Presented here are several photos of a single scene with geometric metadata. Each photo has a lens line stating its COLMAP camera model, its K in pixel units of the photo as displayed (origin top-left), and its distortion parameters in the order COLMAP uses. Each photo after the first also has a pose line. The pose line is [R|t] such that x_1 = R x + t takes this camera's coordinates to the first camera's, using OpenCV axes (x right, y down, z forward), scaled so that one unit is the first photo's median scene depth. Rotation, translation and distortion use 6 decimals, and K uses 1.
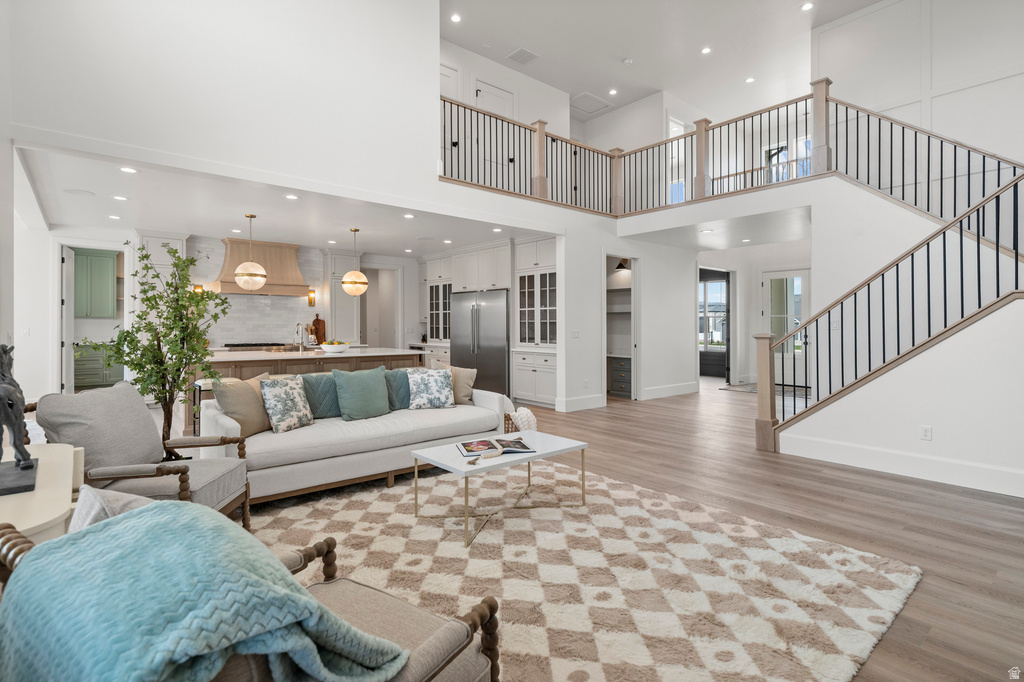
lens RADIAL K [[496.3, 0, 504.4], [0, 496.3, 327.6], [0, 0, 1]] dist [0.004803, -0.002539]
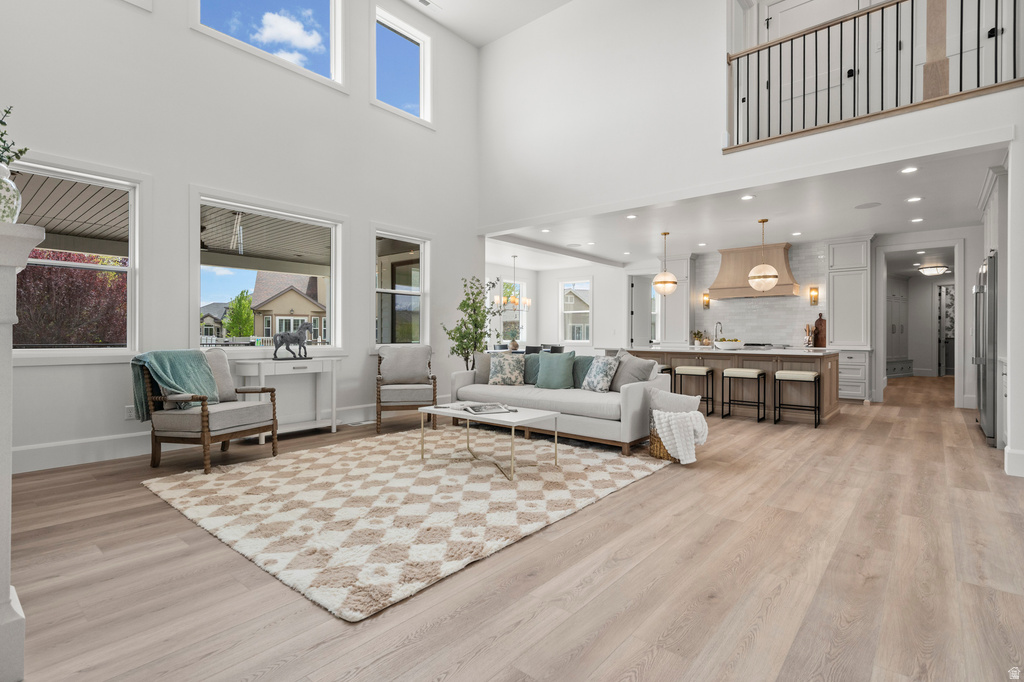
lens RADIAL K [[496.3, 0, 511.1], [0, 496.3, 335.9], [0, 0, 1]] dist [0.004803, -0.002539]
pose [[0.172044, -0.003836, -0.985082, 0.695234], [-0.006878, 0.999963, -0.005095, 0.037199], [0.985065, 0.007652, 0.172012, 0.484766]]
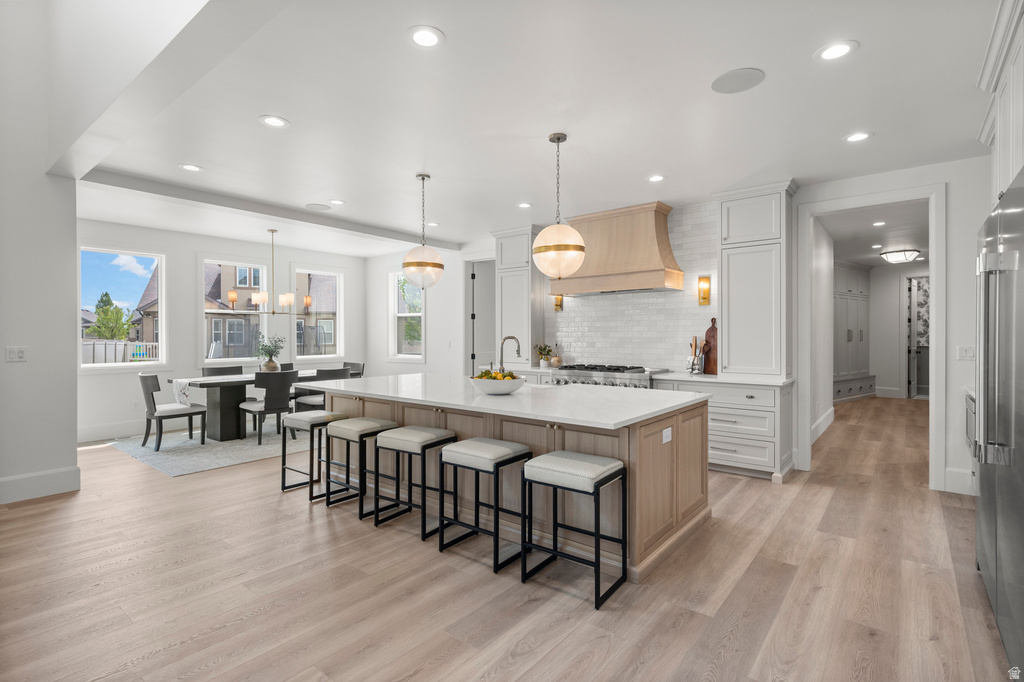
lens RADIAL K [[496.3, 0, 511.3], [0, 496.3, 337.7], [0, 0, 1]] dist [0.004803, -0.002539]
pose [[0.201615, 0.000917, -0.979464, 0.191727], [-0.002315, 0.999997, 0.000460, -0.008949], [0.979462, 0.002175, 0.201617, 1.119394]]
